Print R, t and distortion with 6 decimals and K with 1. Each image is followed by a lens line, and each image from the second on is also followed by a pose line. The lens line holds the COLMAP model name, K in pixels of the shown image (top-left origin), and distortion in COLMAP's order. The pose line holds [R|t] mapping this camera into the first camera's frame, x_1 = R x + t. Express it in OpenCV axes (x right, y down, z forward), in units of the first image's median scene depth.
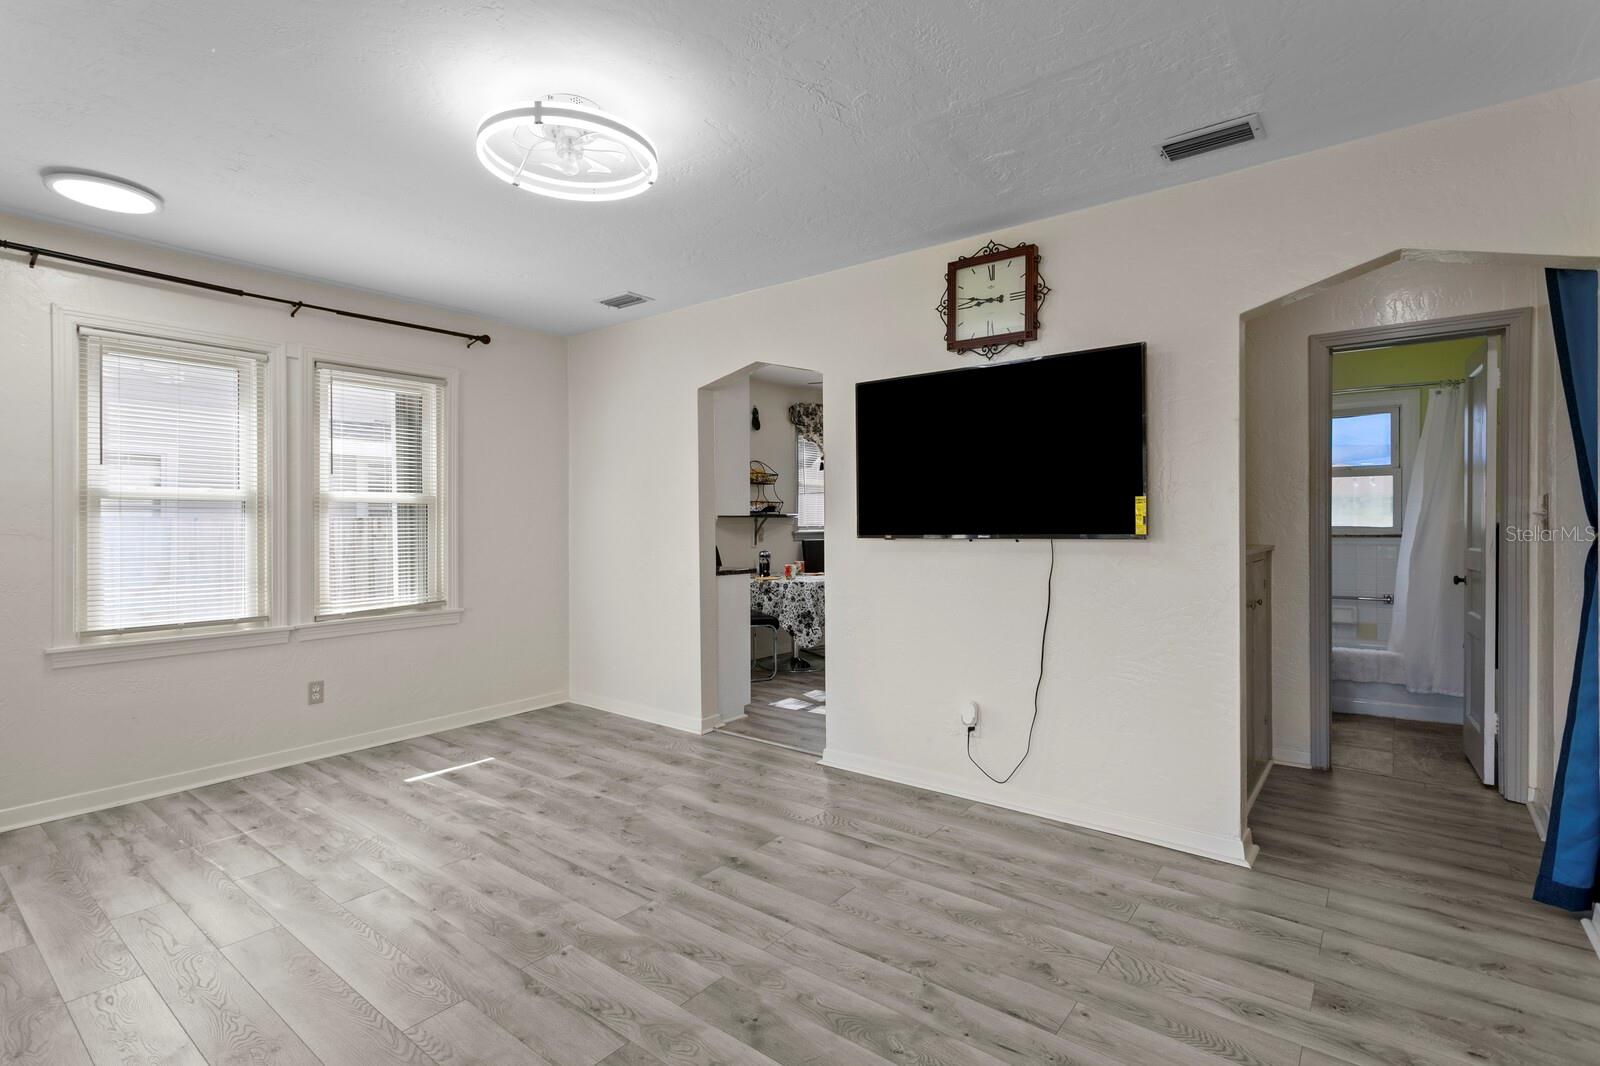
lens RADIAL K [[761.3, 0, 800.9], [0, 761.3, 527.6], [0, 0, 1]] dist [0.001590, 0.002086]
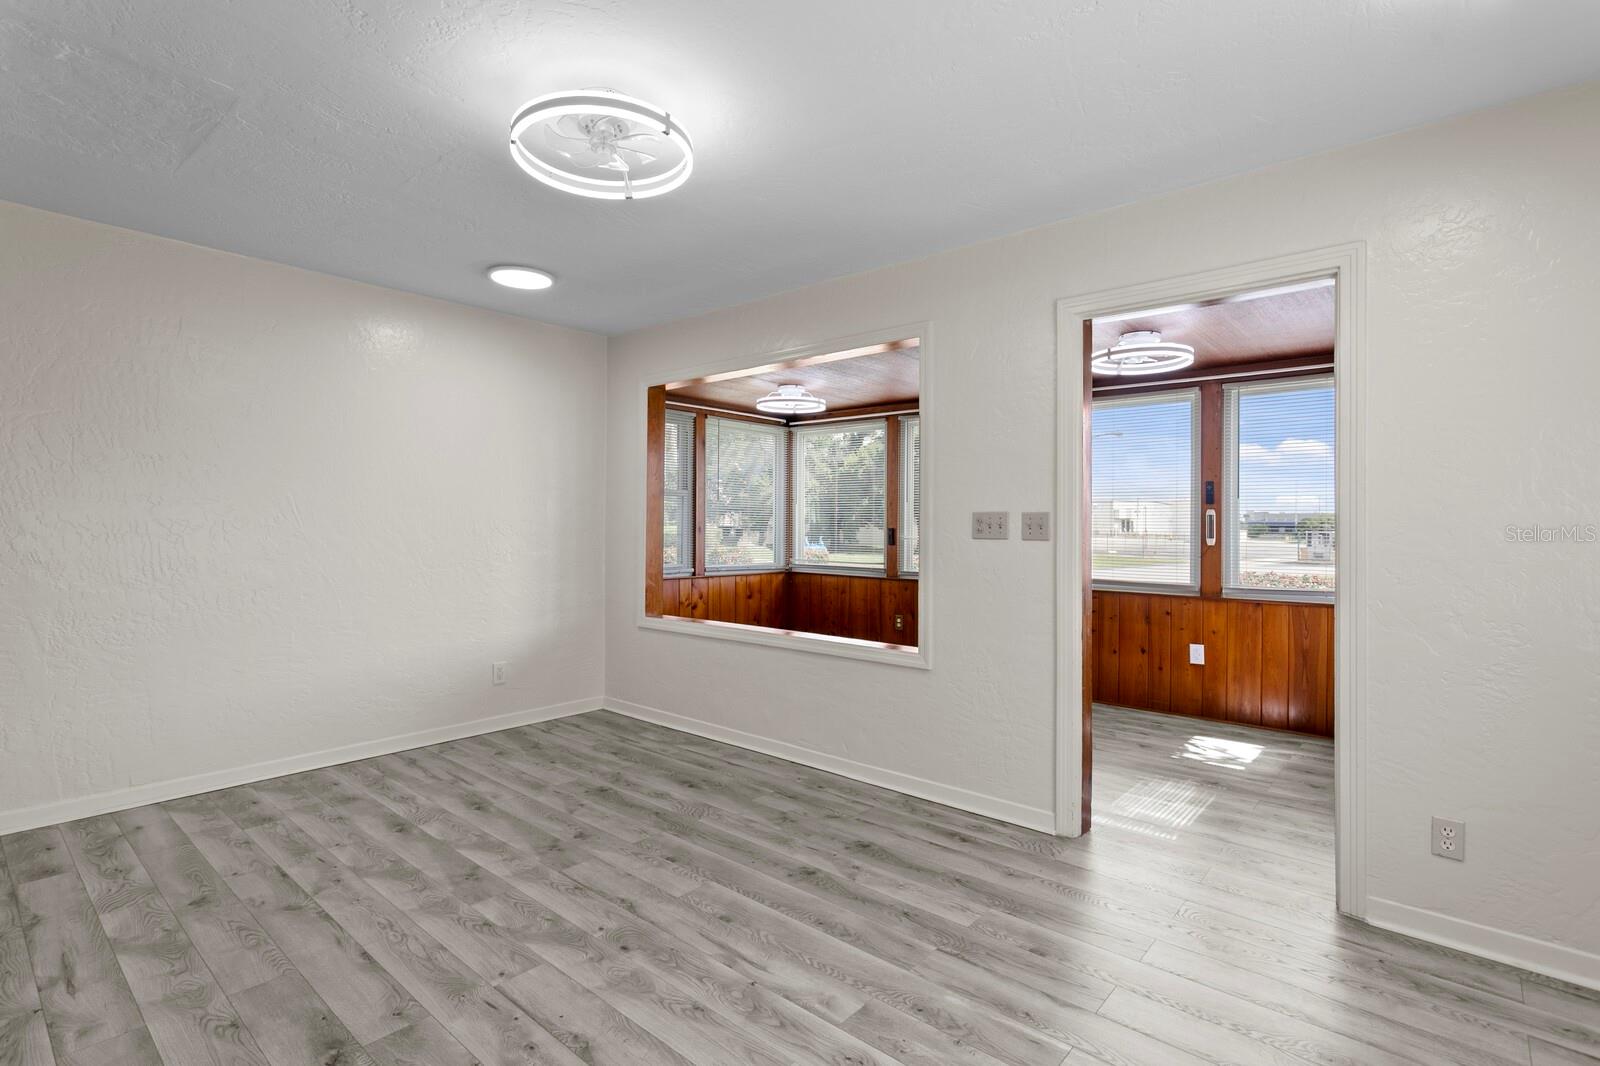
lens RADIAL K [[761.3, 0, 802.2], [0, 761.3, 526.3], [0, 0, 1]] dist [0.001590, 0.002086]
pose [[-0.998995, -0.004307, 0.044625, -0.618373], [-0.004093, 0.999980, 0.004892, -0.011391], [-0.044645, 0.004705, -0.998992, 1.990758]]
